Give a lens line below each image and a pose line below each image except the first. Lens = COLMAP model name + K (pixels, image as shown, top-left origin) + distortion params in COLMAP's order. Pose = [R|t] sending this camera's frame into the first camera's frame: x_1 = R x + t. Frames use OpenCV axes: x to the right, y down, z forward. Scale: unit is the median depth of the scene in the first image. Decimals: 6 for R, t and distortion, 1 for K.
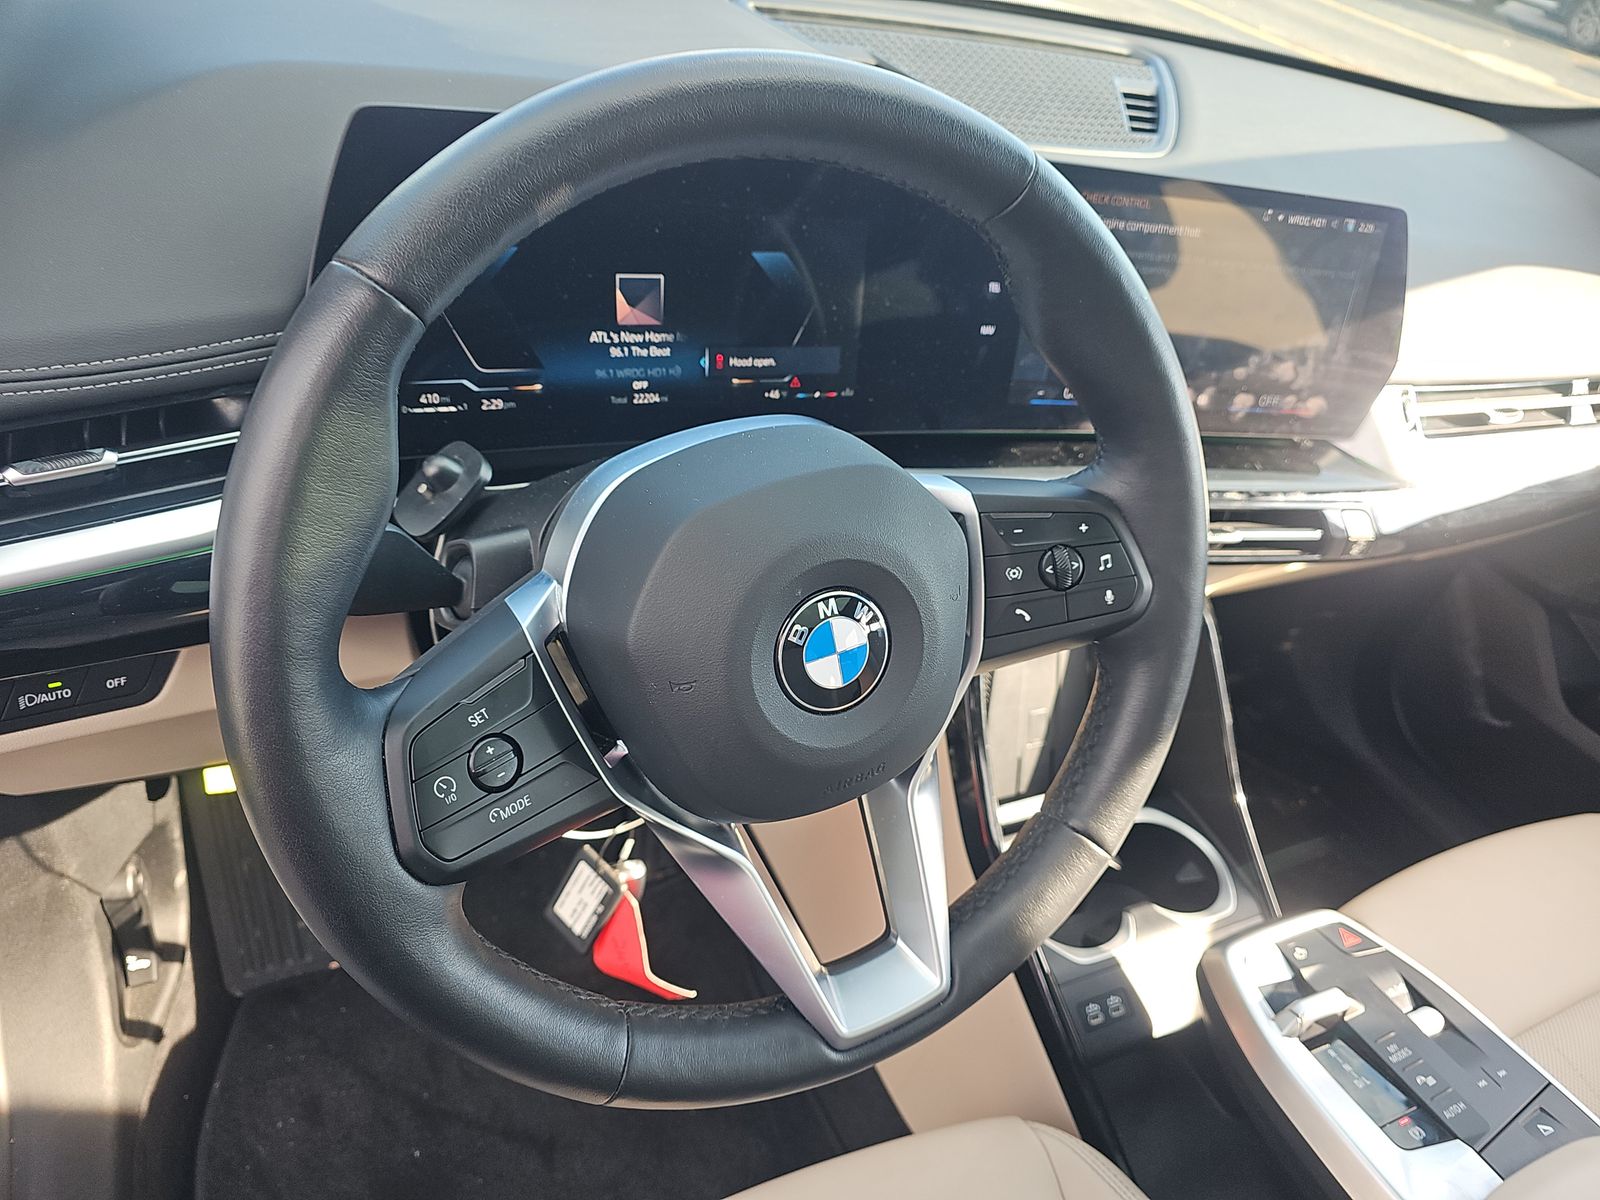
lens RADIAL K [[1069.6, 0, 800.0], [0, 1069.6, 600.0], [0, 0, 1]] dist [0.128377, -0.199103]
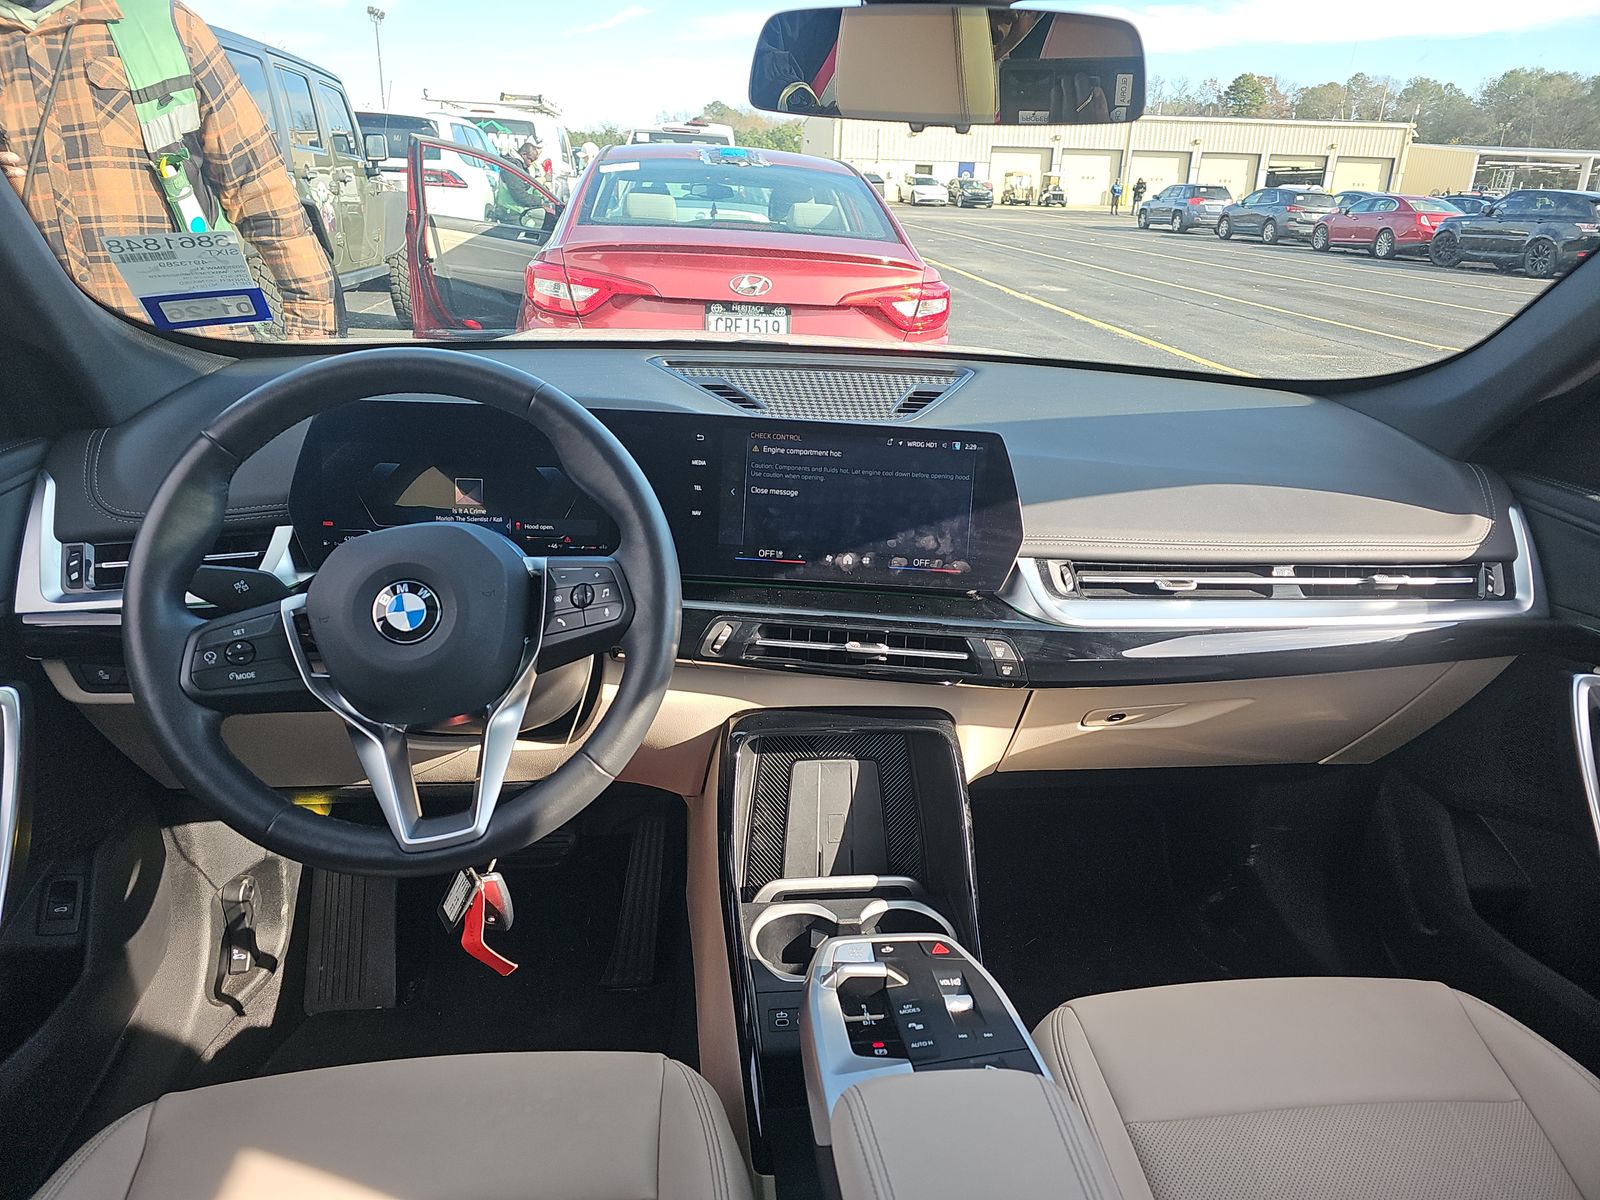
lens RADIAL K [[1069.6, 0, 800.0], [0, 1069.6, 600.0], [0, 0, 1]] dist [0.128377, -0.199103]
pose [[0.943518, -0.024211, -0.330437, 0.731079], [-0.084211, 0.947051, -0.309844, 0.311118], [0.320442, 0.320169, 0.891520, -0.297036]]
